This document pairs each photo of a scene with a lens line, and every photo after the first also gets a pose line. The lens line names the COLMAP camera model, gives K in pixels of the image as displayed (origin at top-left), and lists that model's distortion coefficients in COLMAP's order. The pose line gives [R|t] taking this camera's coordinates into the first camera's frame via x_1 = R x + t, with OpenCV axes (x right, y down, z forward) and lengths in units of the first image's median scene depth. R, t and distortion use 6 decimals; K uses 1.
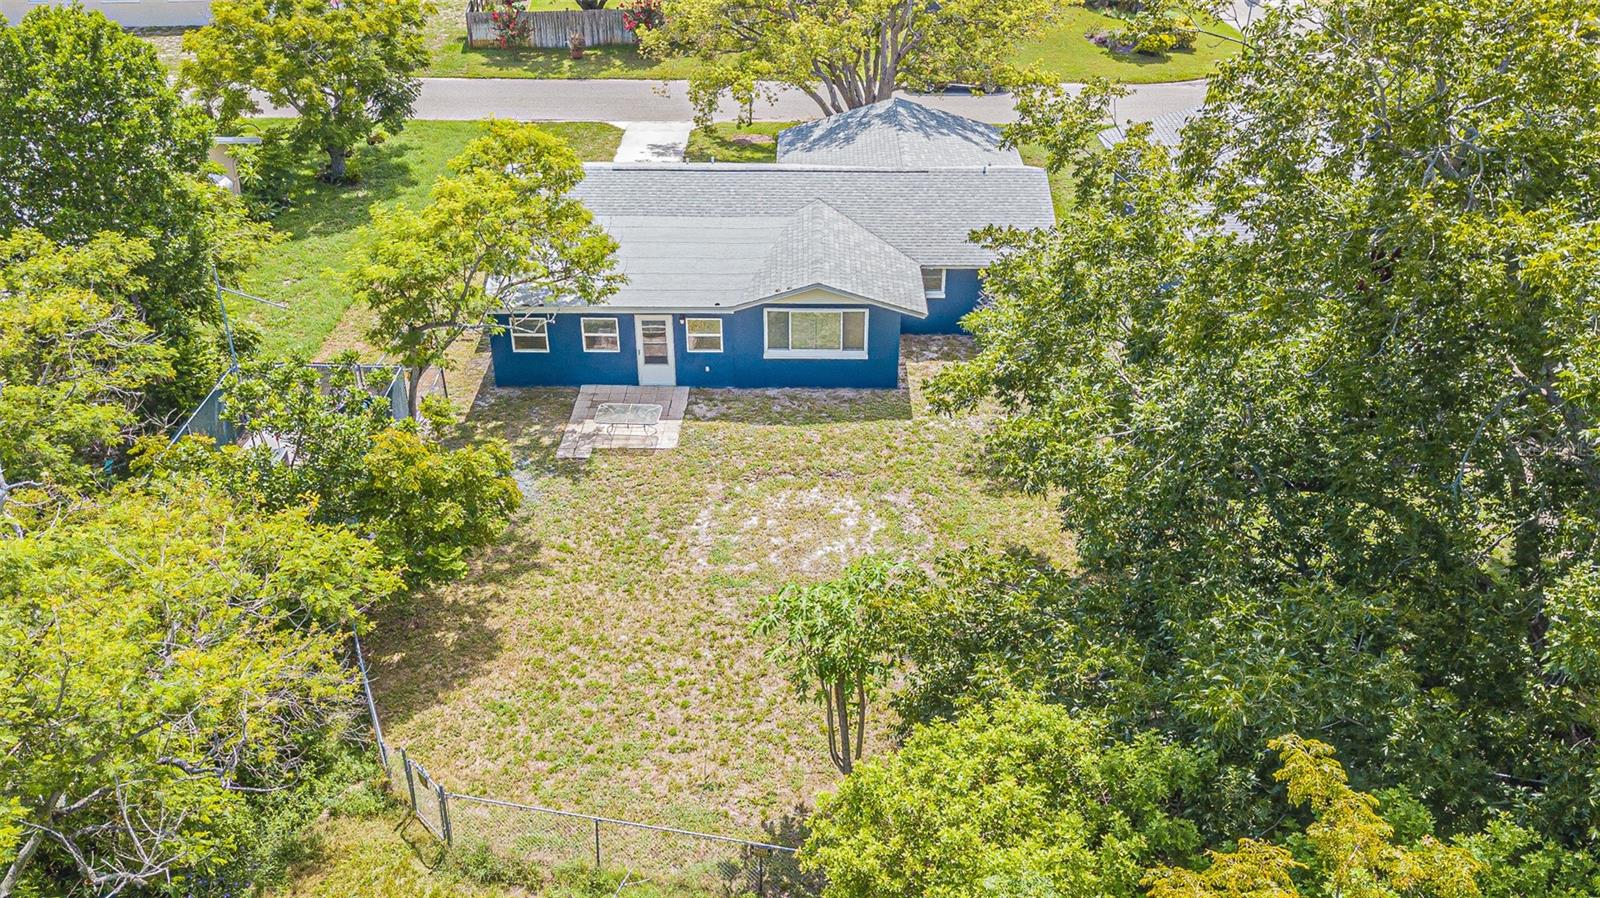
lens RADIAL K [[1291.3, 0, 800.0], [0, 1291.3, 449.0], [0, 0, 1]] dist [0.000834, -0.001317]
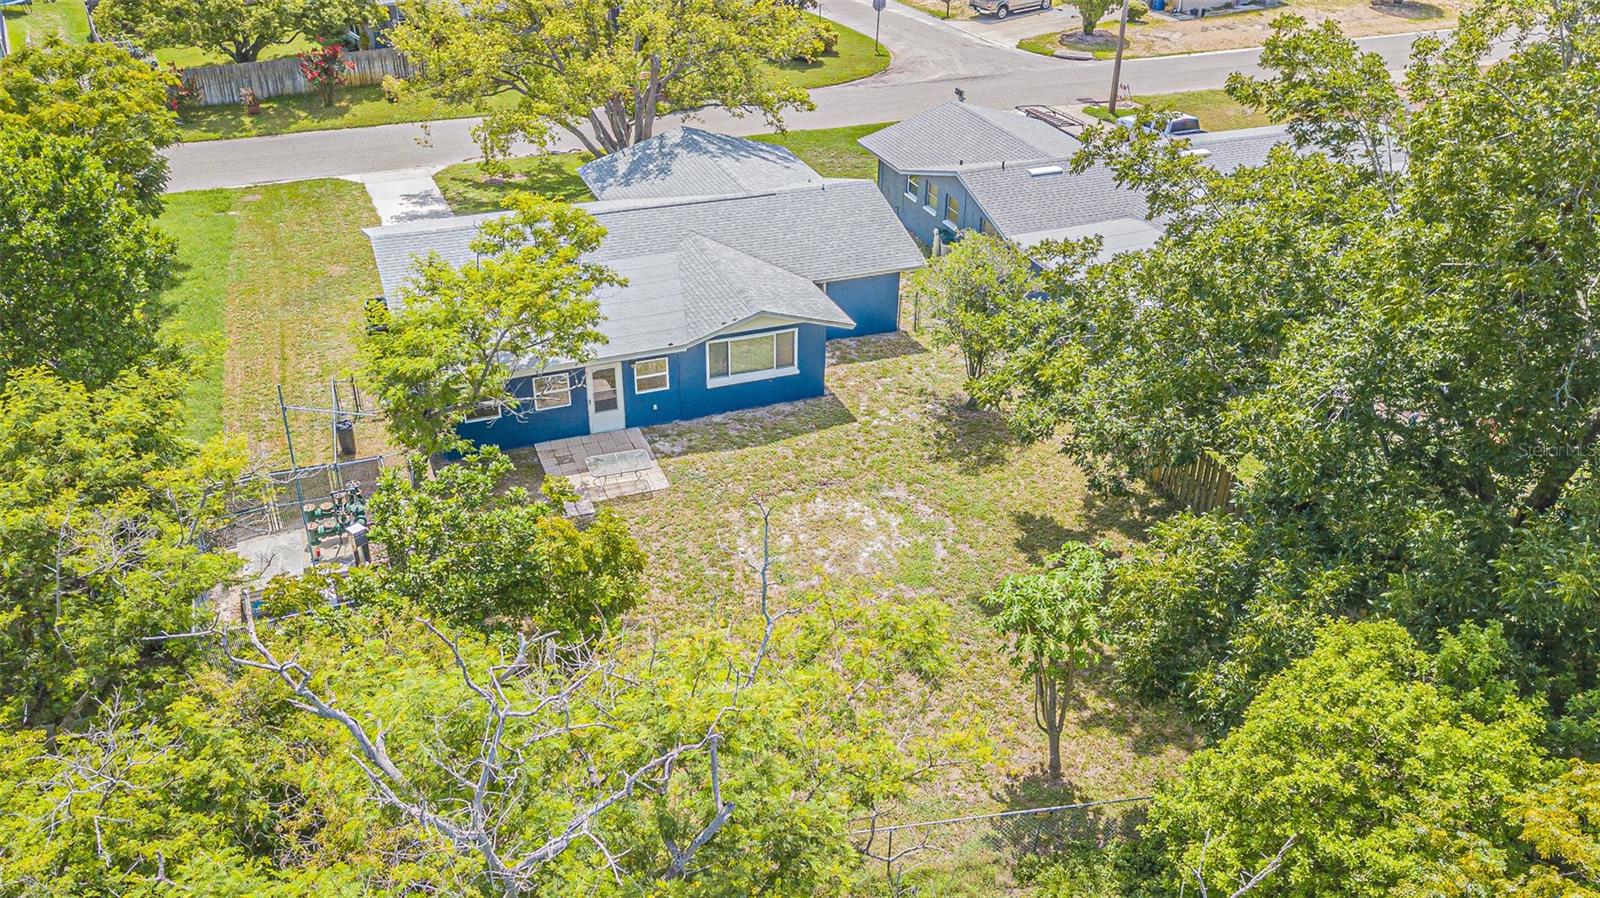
lens RADIAL K [[1243.2, 0, 800.0], [0, 1243.2, 449.0], [0, 0, 1]] dist [-0.005362, -0.000721]
pose [[0.933144, -0.177641, 0.312547, -0.283640], [0.175531, 0.983847, 0.035115, -0.043913], [-0.313737, 0.022094, 0.949253, 0.015824]]
